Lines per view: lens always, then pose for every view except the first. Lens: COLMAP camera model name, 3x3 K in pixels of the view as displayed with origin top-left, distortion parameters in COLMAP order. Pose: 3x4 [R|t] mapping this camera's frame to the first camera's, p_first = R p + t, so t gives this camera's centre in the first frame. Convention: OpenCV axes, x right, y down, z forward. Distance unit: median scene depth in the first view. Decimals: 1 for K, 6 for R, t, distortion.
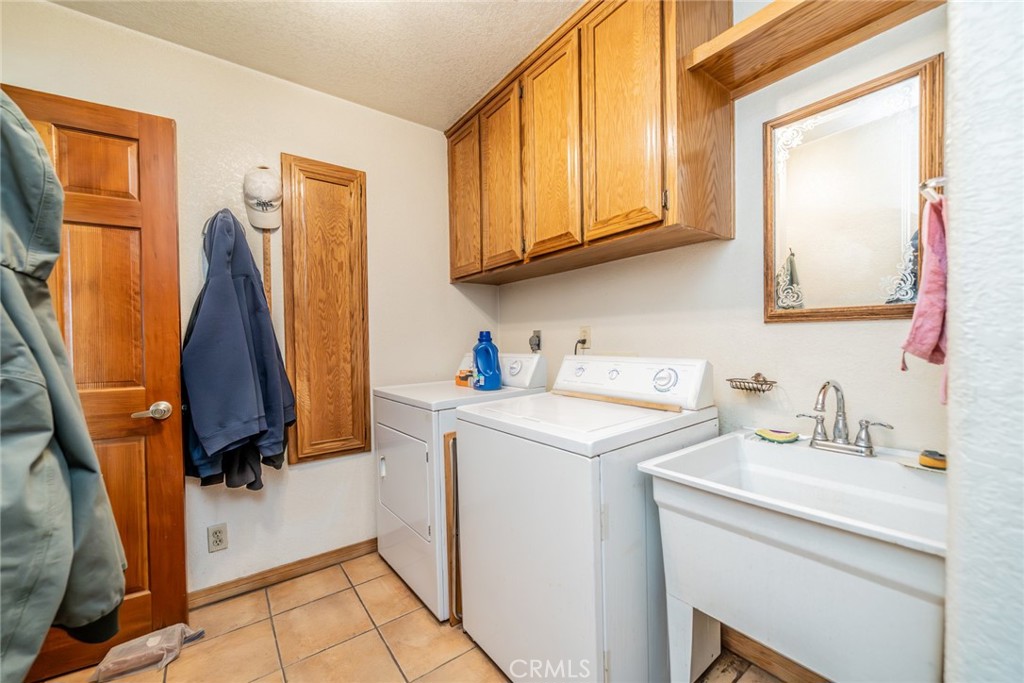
lens RADIAL K [[403.4, 0, 512.7], [0, 403.4, 346.9], [0, 0, 1]] dist [-0.000868, 0.000285]
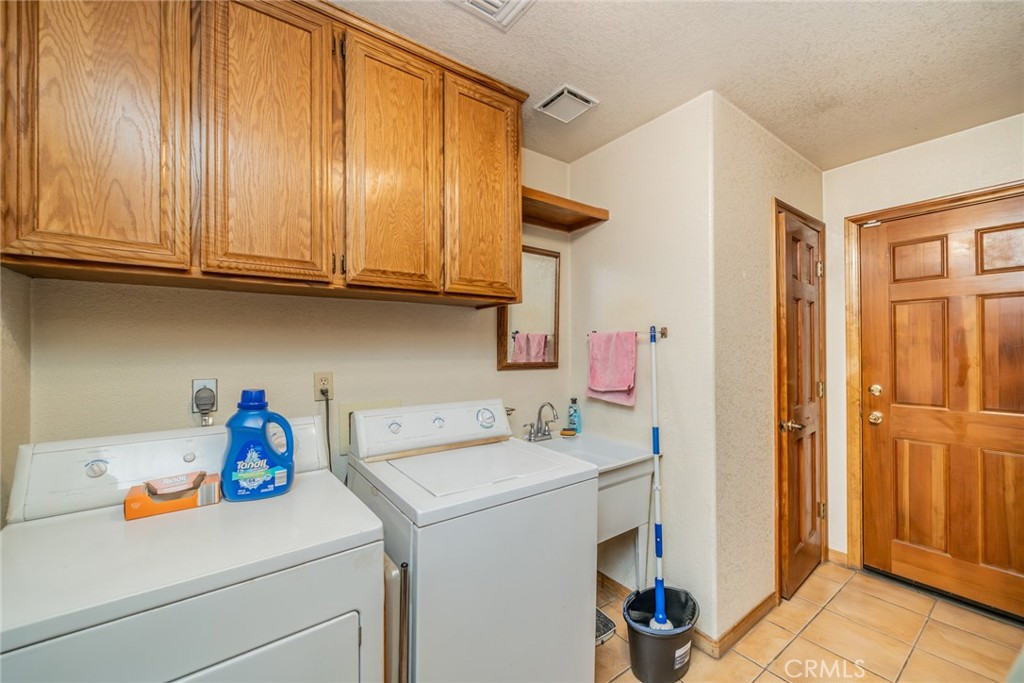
lens RADIAL K [[403.4, 0, 512.7], [0, 403.4, 346.9], [0, 0, 1]] dist [-0.000868, 0.000285]
pose [[0.008863, 0.018545, 0.999789, -0.857425], [0.019388, 0.999637, -0.018714, -0.112506], [-0.999773, 0.019550, 0.008500, 0.891030]]
